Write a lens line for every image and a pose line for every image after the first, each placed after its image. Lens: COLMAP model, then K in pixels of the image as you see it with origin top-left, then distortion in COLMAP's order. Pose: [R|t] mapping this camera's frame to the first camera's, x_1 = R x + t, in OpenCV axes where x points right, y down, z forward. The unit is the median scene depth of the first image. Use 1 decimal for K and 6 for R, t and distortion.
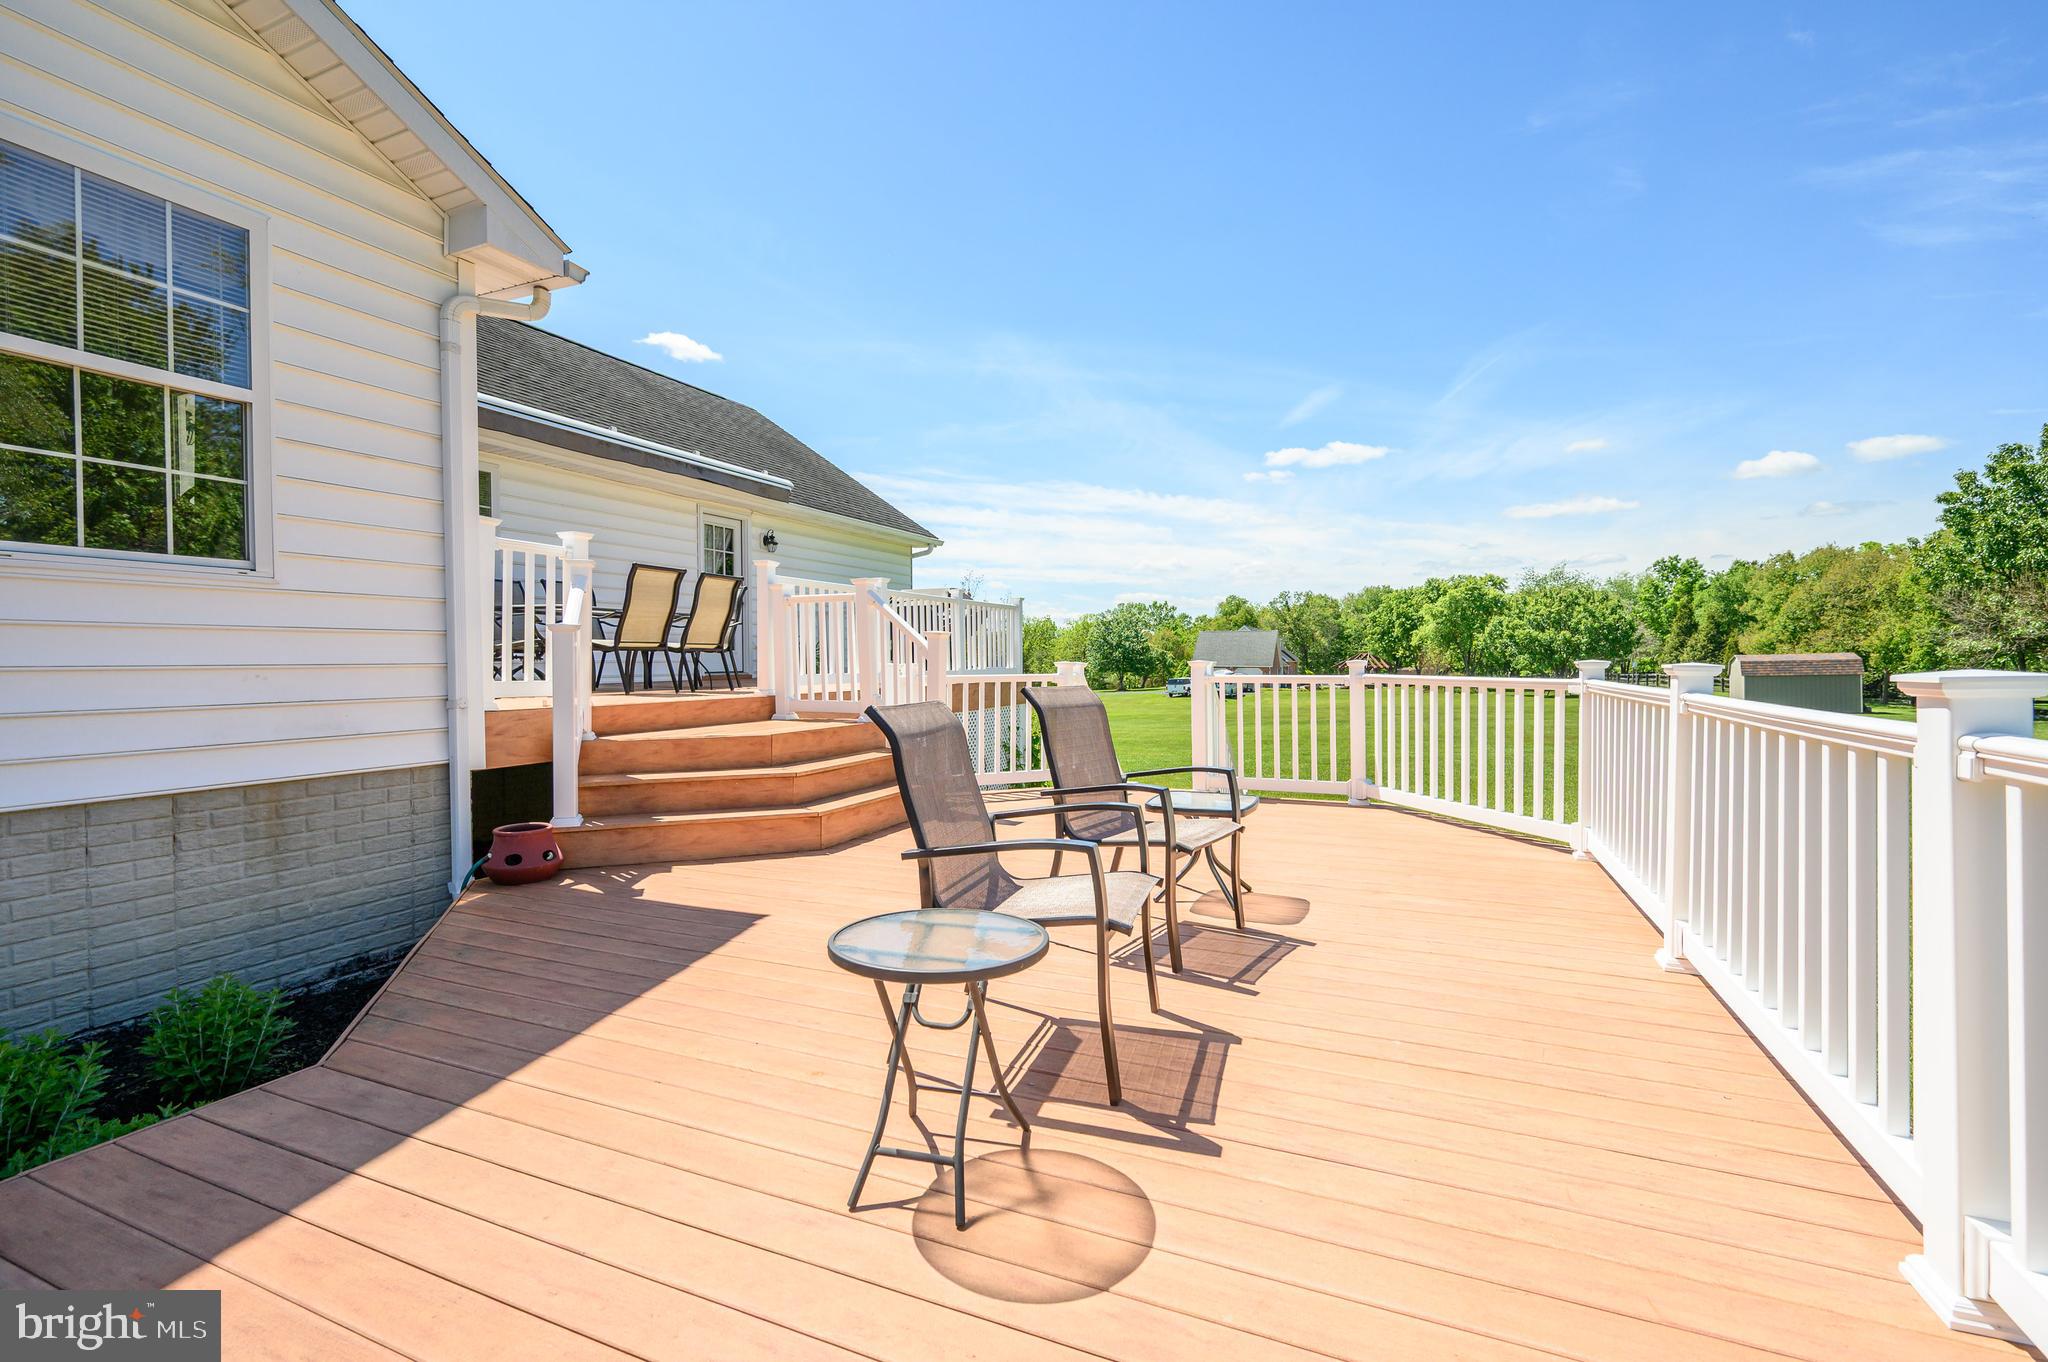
lens RADIAL K [[890.8, 0, 1034.4], [0, 890.8, 694.8], [0, 0, 1]] dist [0.002891, -0.002579]
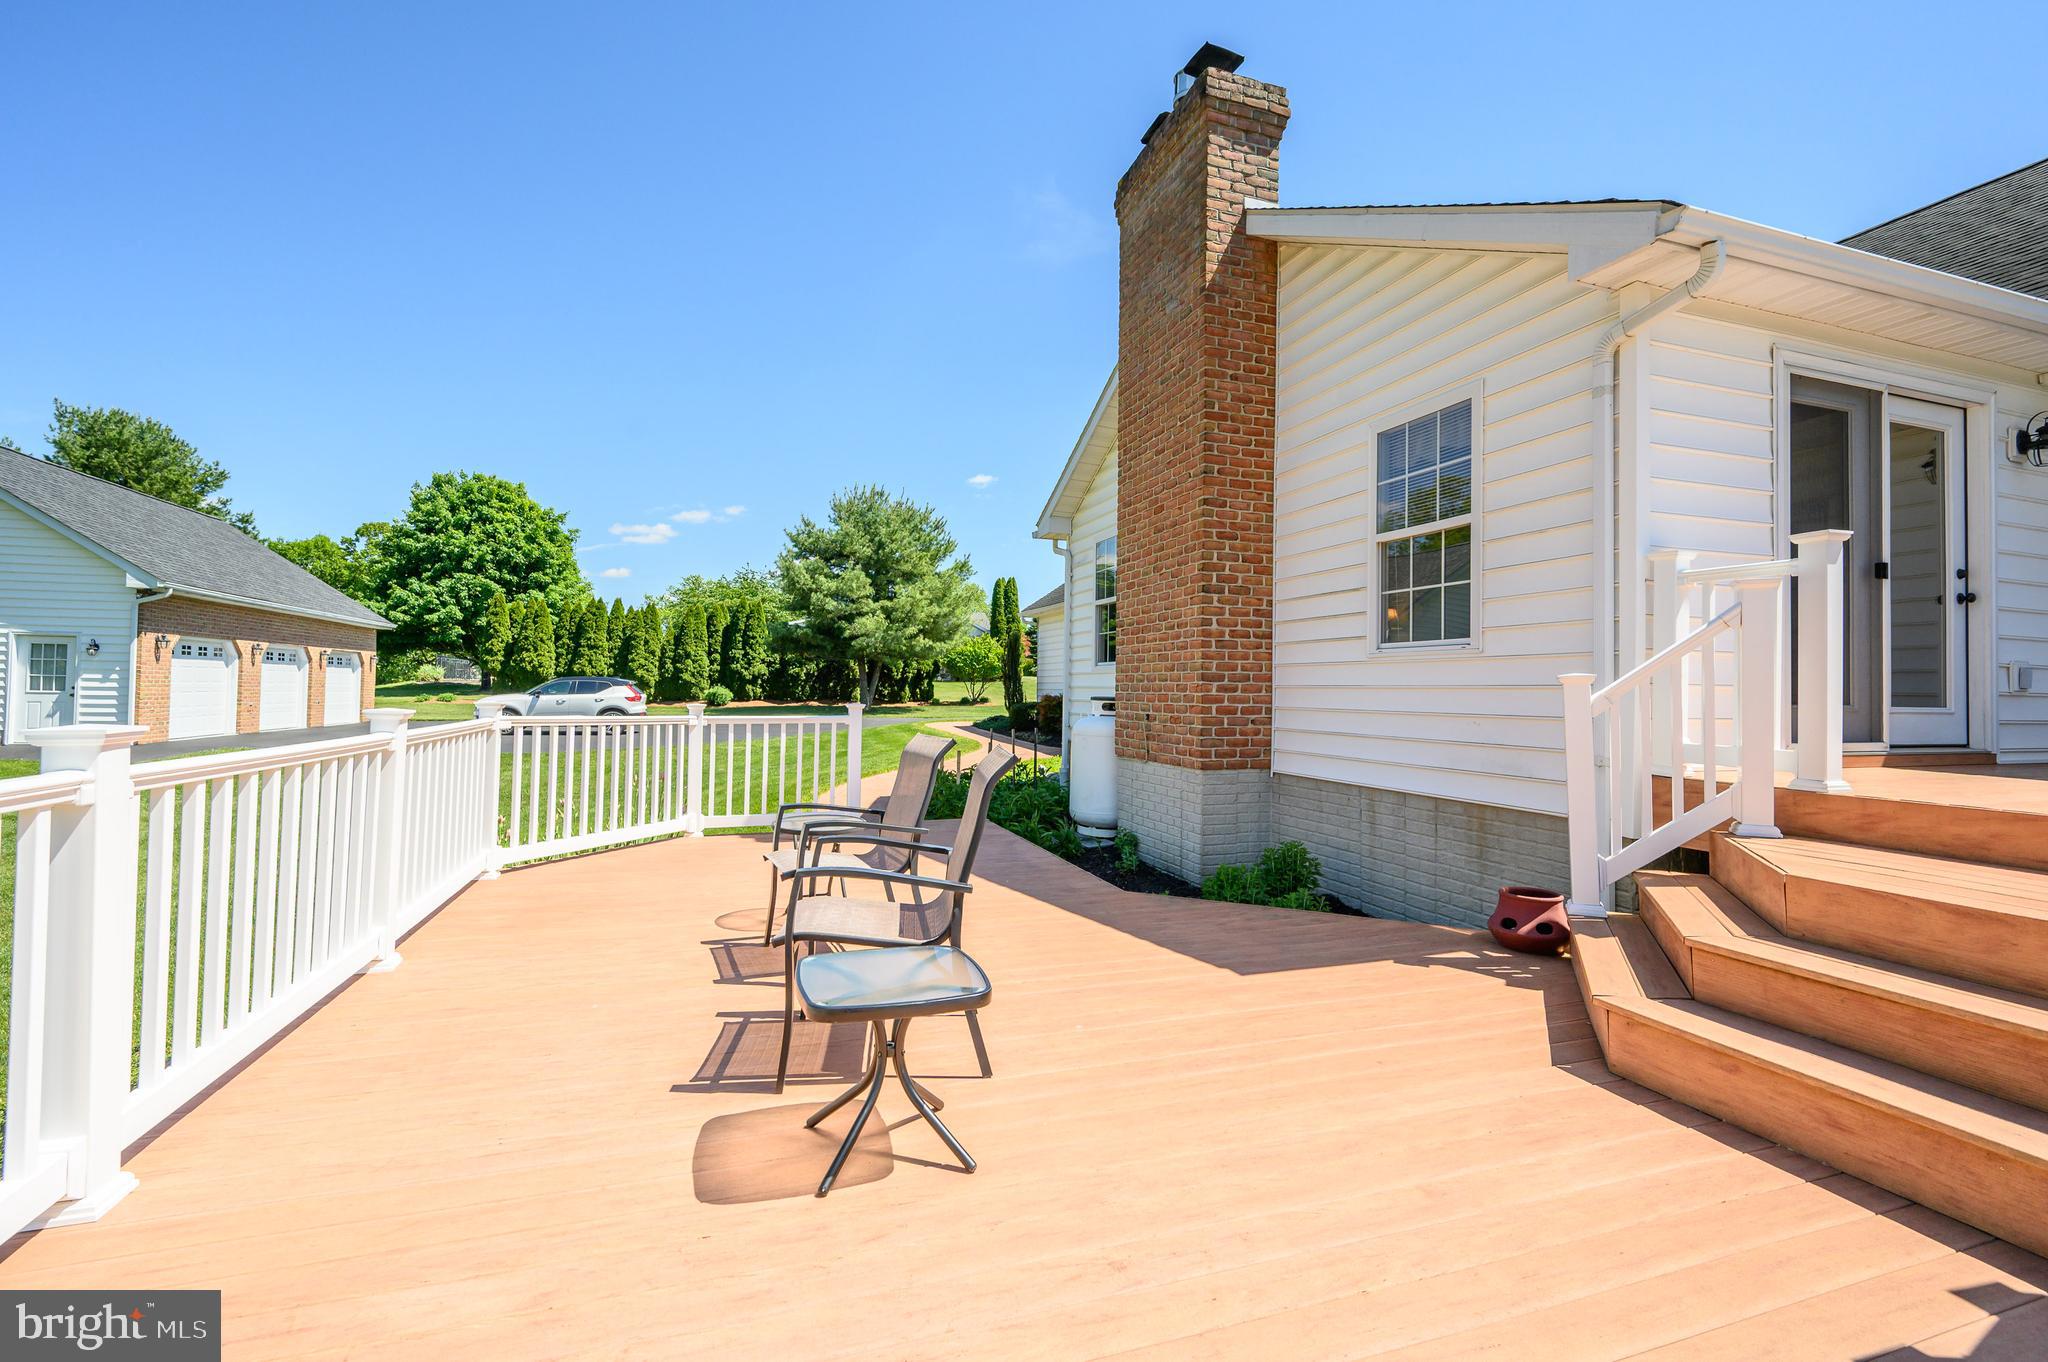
lens RADIAL K [[890.8, 0, 1018.0], [0, 890.8, 677.2], [0, 0, 1]] dist [0.002891, -0.002579]
pose [[-0.749507, -0.017923, -0.661754, 0.534692], [-0.039190, 0.999082, 0.017327, -0.085632], [0.660836, 0.038921, -0.749521, 1.552286]]
